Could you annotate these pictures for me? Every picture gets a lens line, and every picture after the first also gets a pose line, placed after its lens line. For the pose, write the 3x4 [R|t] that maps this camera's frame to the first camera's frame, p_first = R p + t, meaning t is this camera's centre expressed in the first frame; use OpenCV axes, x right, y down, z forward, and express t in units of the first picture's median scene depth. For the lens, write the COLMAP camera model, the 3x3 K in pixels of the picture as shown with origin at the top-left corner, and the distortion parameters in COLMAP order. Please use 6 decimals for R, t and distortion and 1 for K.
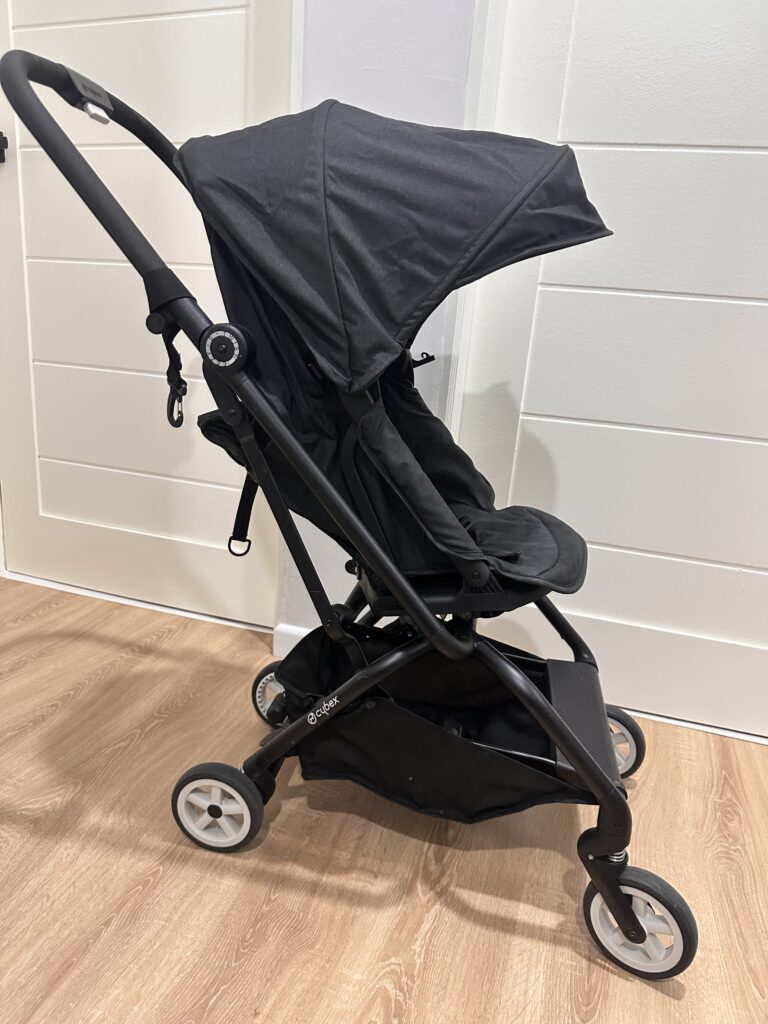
lens RADIAL K [[727.2, 0, 378.5], [0, 727.2, 504.5], [0, 0, 1]] dist [-0.028173, -0.000580]
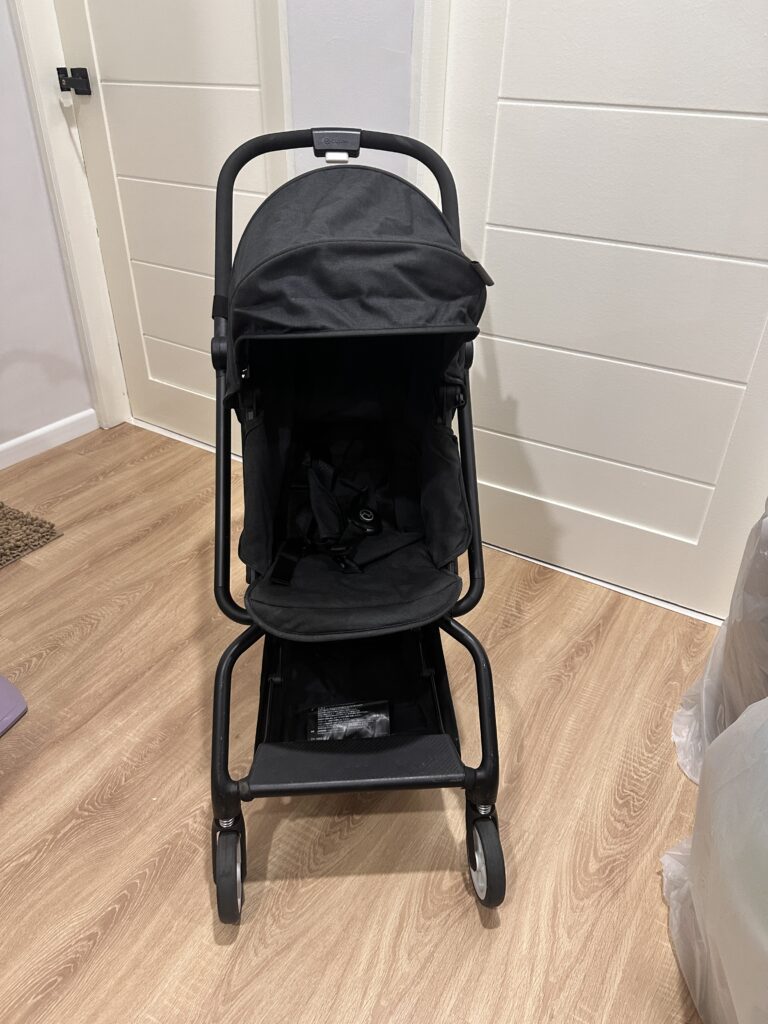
lens RADIAL K [[727.2, 0, 391.4], [0, 727.2, 510.1], [0, 0, 1]] dist [-0.028173, -0.000580]
pose [[0.974640, 0.073664, -0.211305, 0.389912], [-0.011372, 0.959350, 0.281988, -0.206600], [0.223488, -0.272434, 0.935859, -0.294218]]
